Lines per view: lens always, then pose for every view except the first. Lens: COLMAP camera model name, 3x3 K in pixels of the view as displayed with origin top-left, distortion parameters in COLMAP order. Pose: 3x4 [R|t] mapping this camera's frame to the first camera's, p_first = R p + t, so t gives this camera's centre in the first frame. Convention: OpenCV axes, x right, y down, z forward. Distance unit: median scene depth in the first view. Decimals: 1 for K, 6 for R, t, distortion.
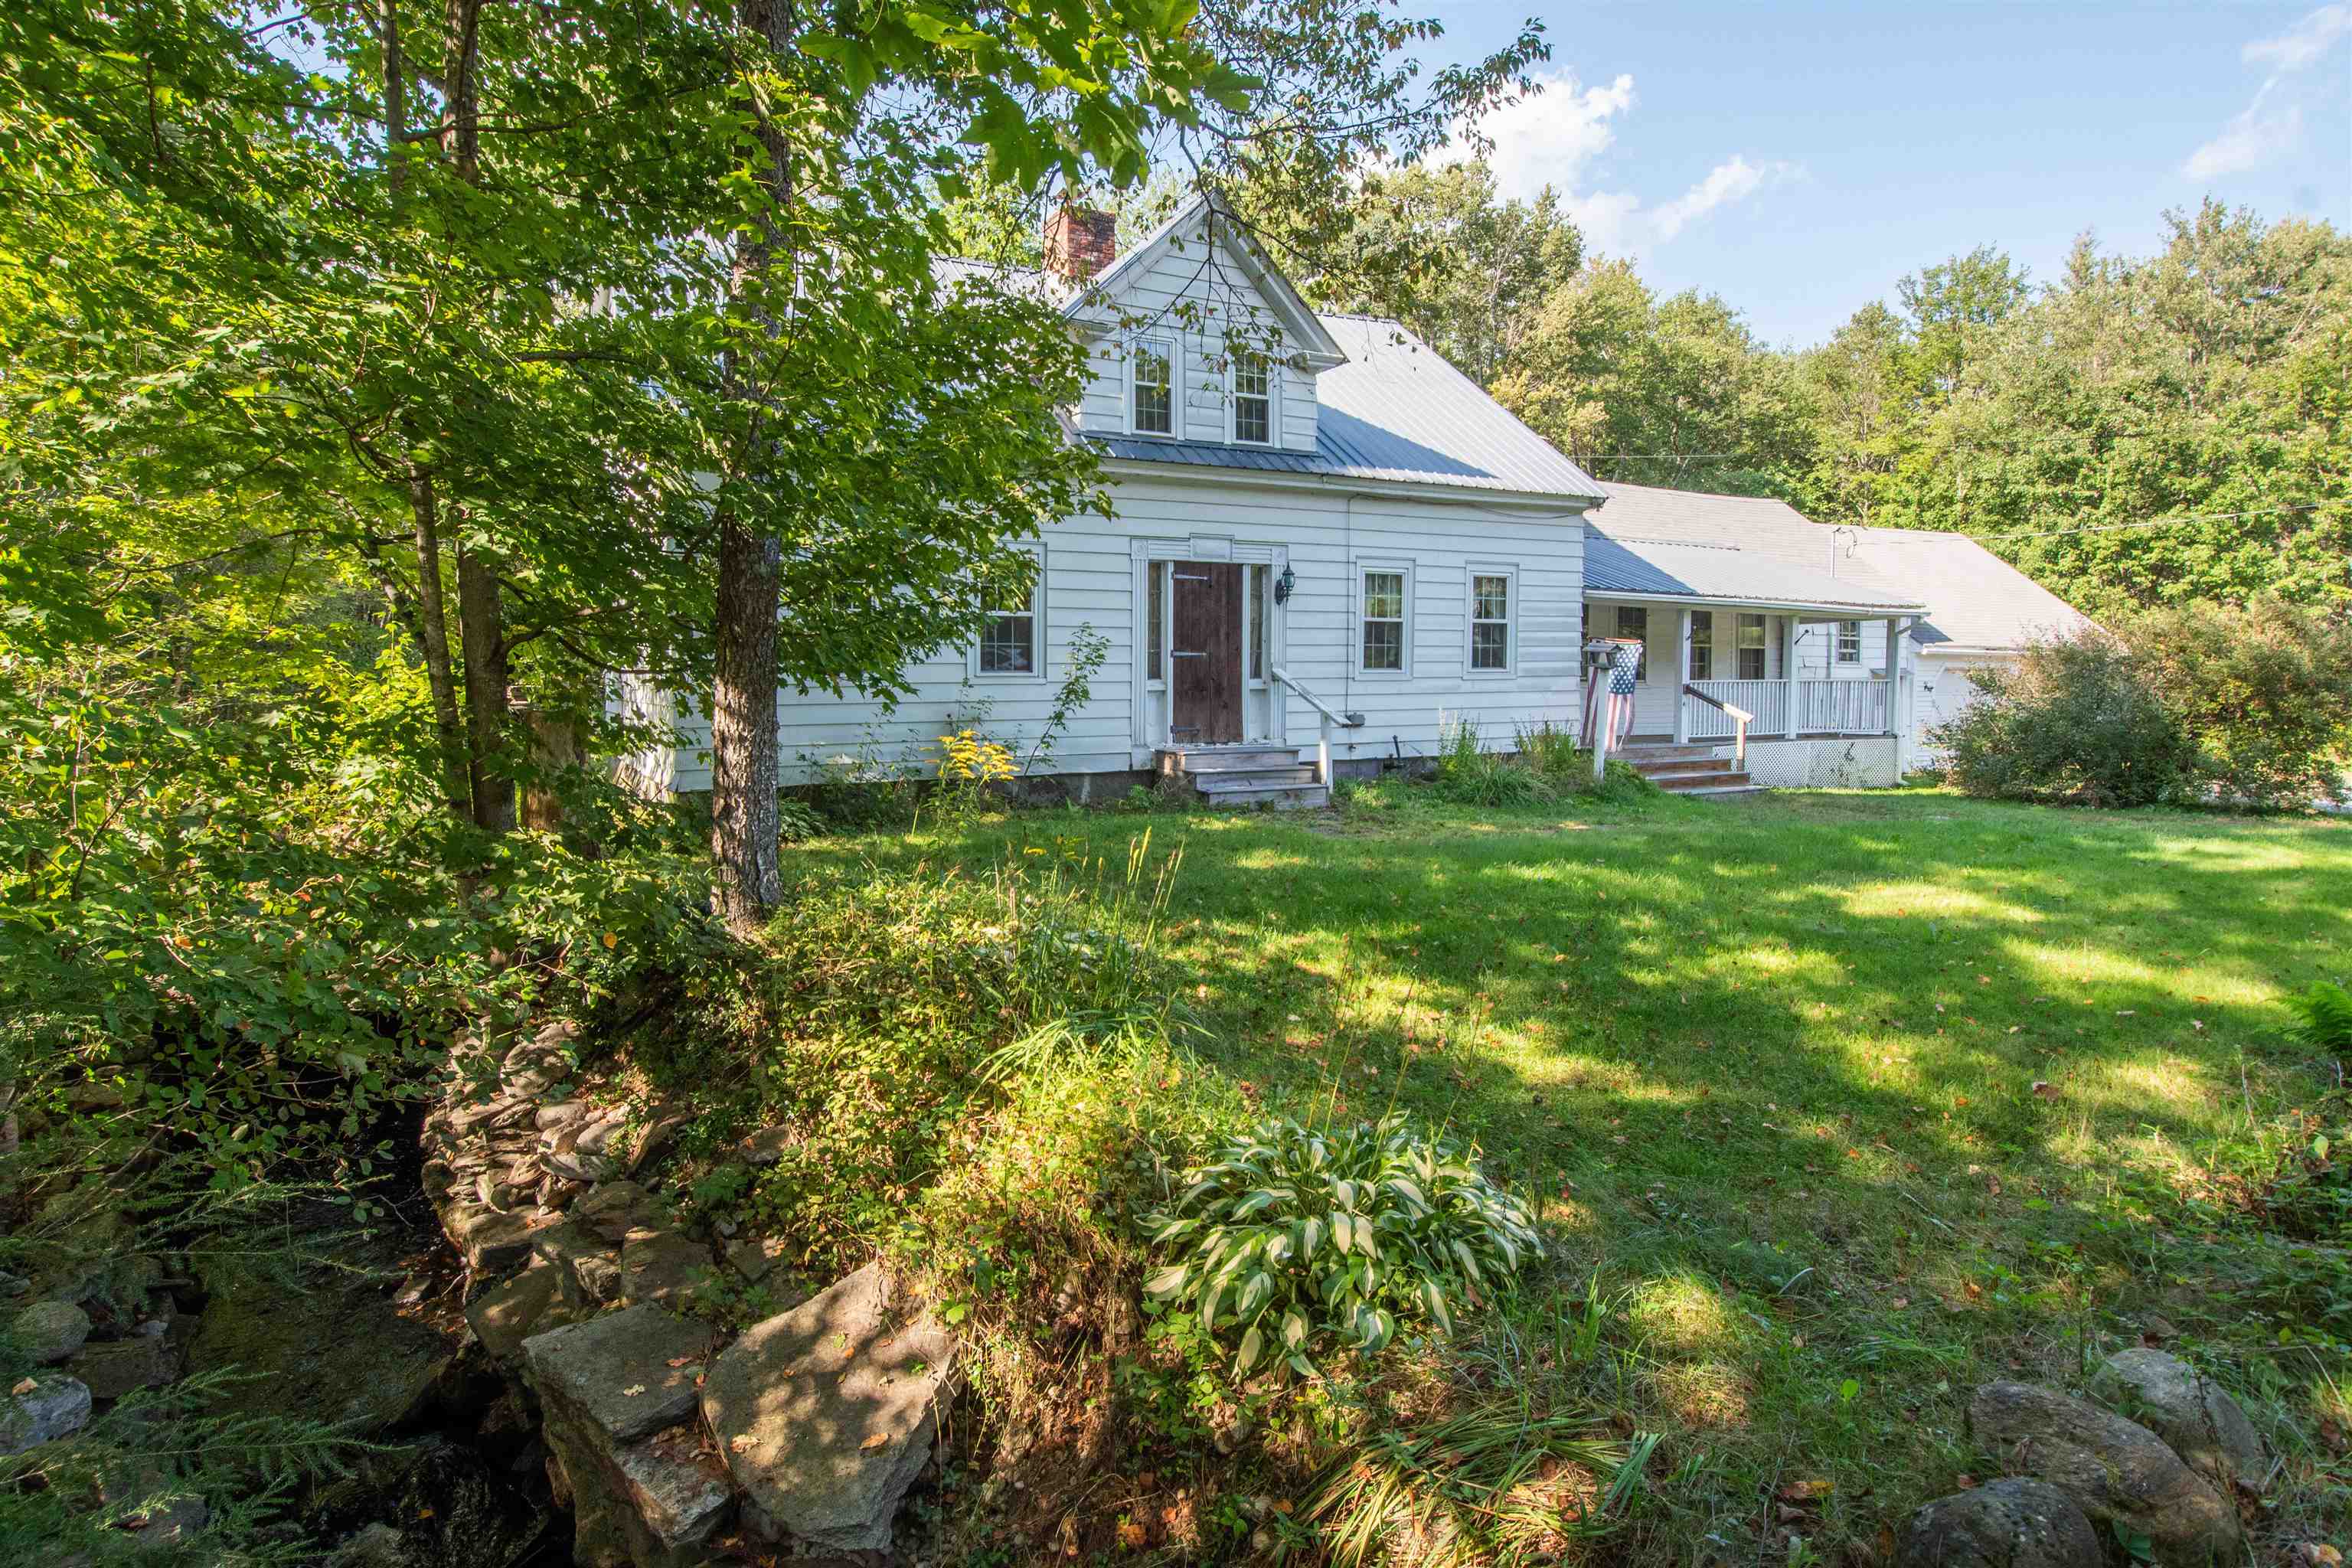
lens RADIAL K [[1218.3, 0, 1180.9], [0, 1218.3, 779.3], [0, 0, 1]] dist [0.022404, 0.000172]
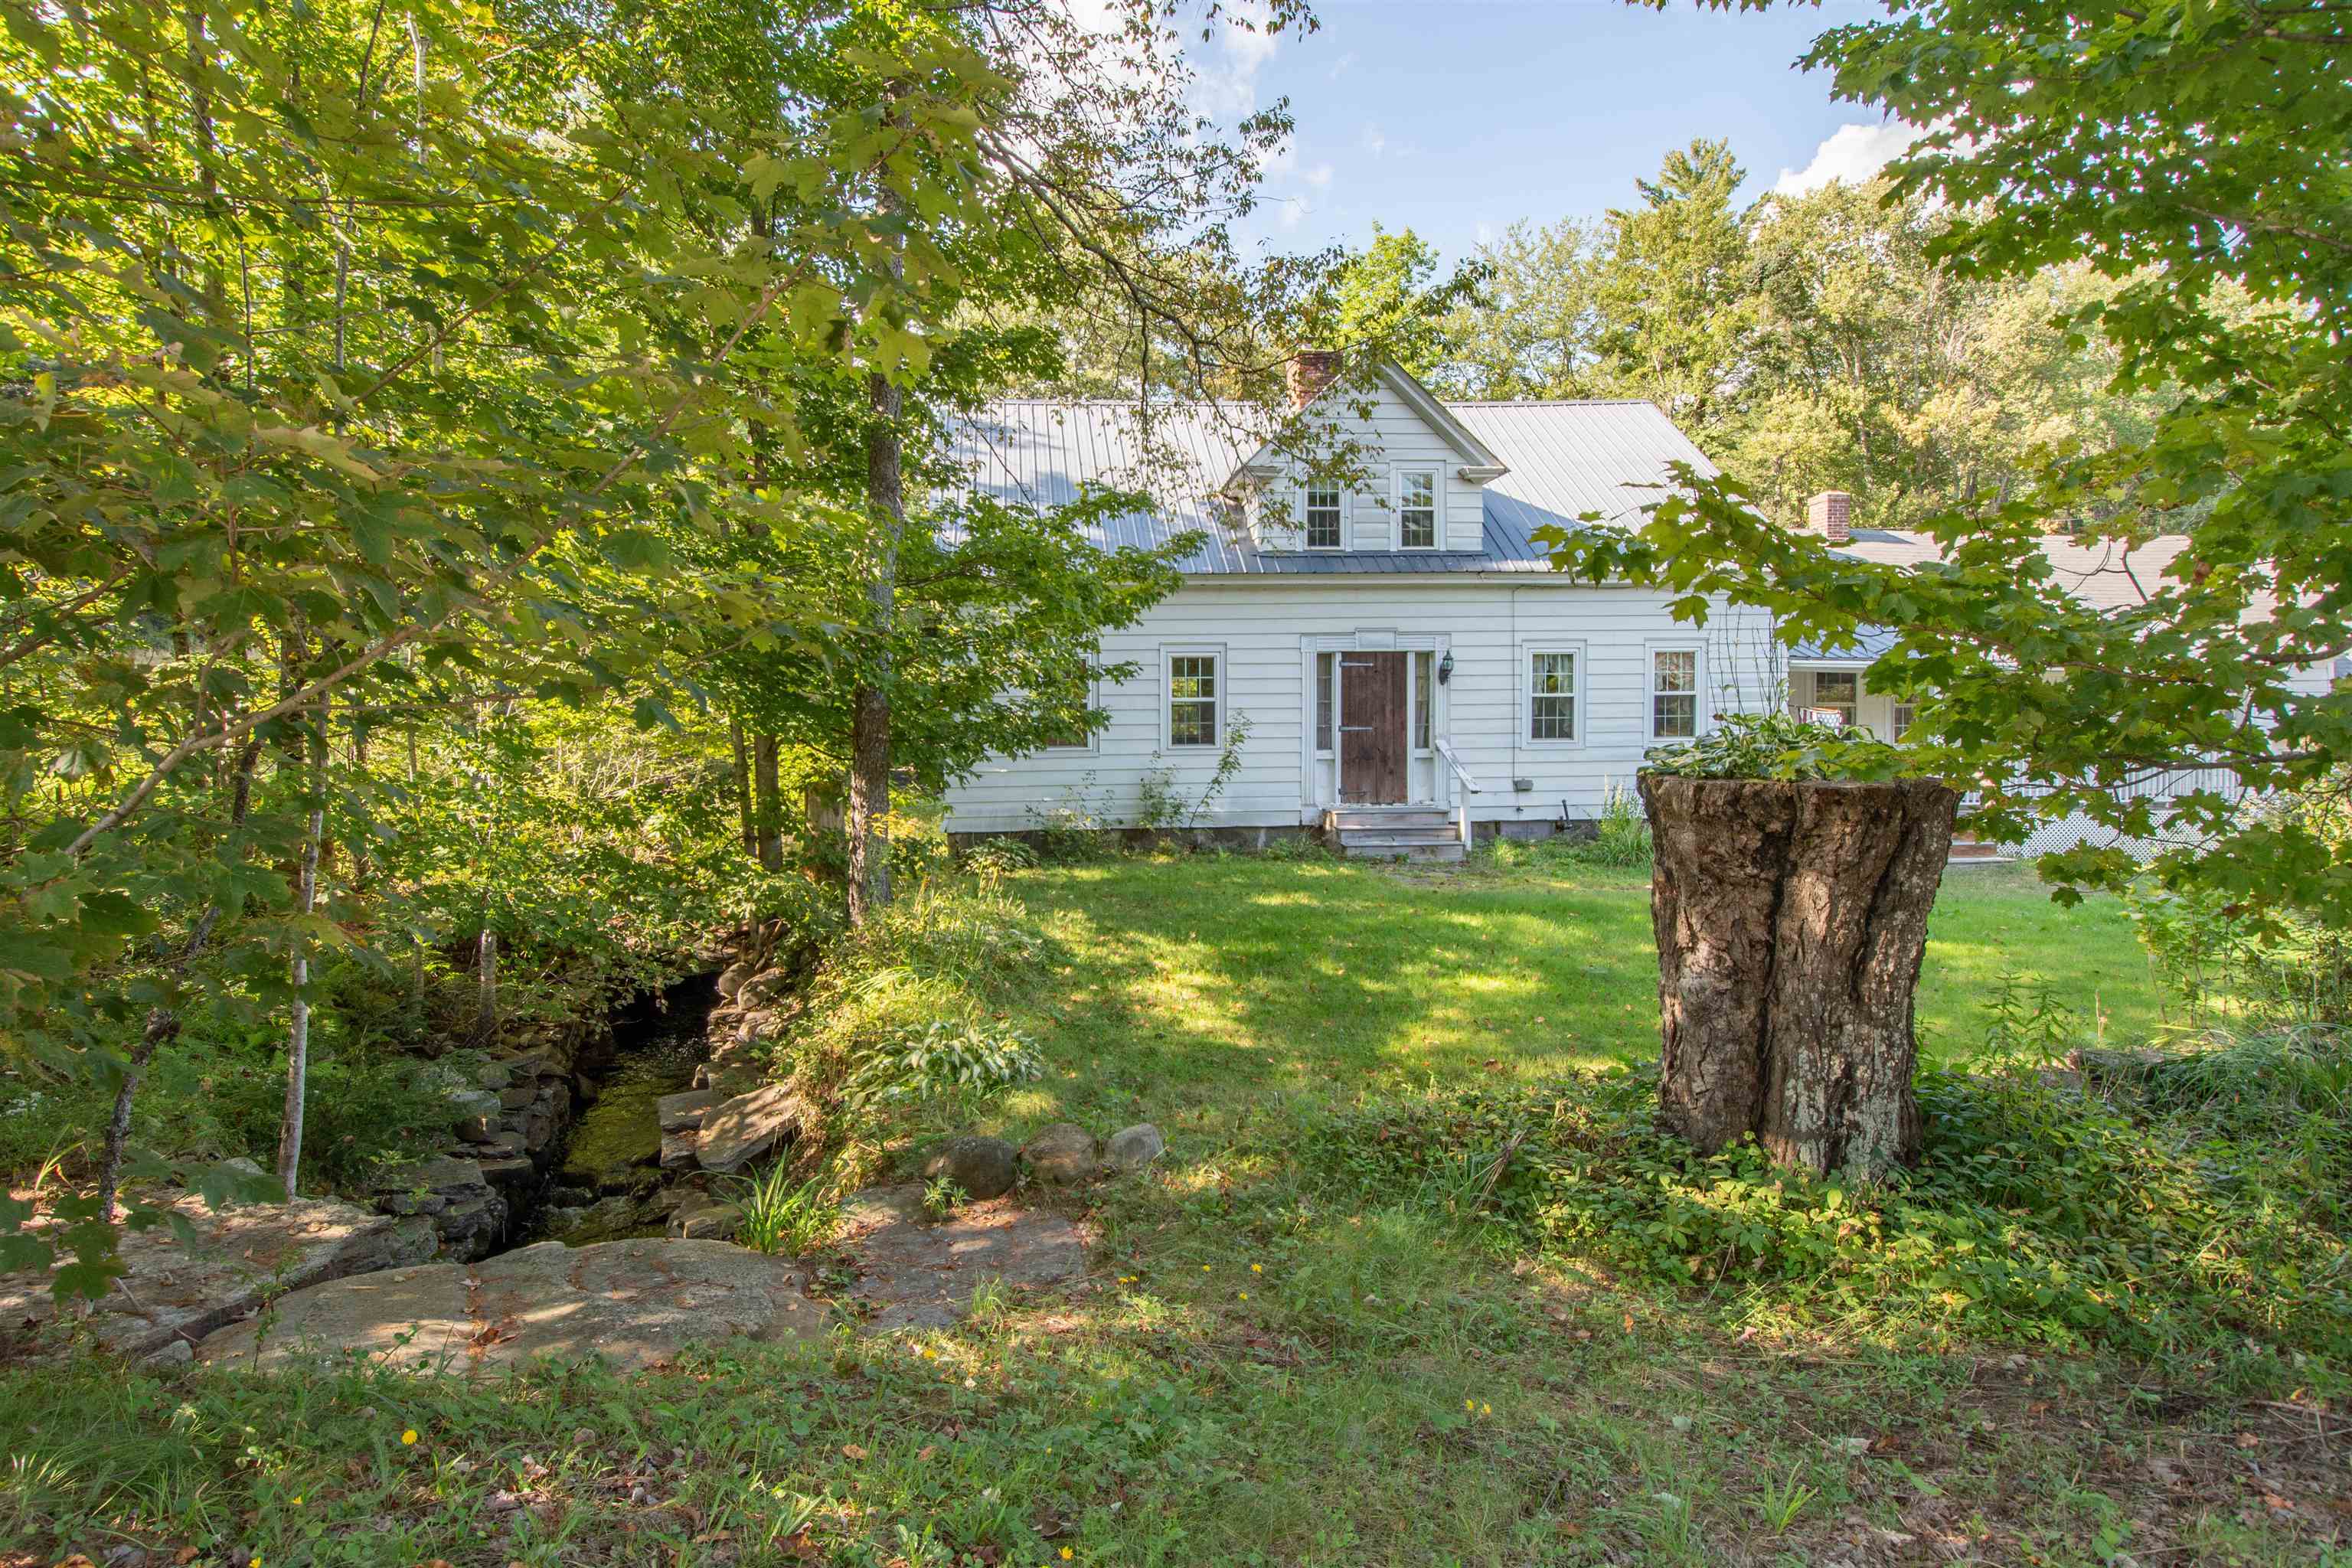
lens RADIAL K [[1218.3, 0, 1165.5], [0, 1218.3, 776.4], [0, 0, 1]] dist [0.022404, 0.000172]
pose [[0.929068, 0.013098, -0.369677, 0.273342], [-0.027286, 0.999077, -0.033178, -0.011508], [0.368901, 0.040911, 0.928568, -0.169509]]
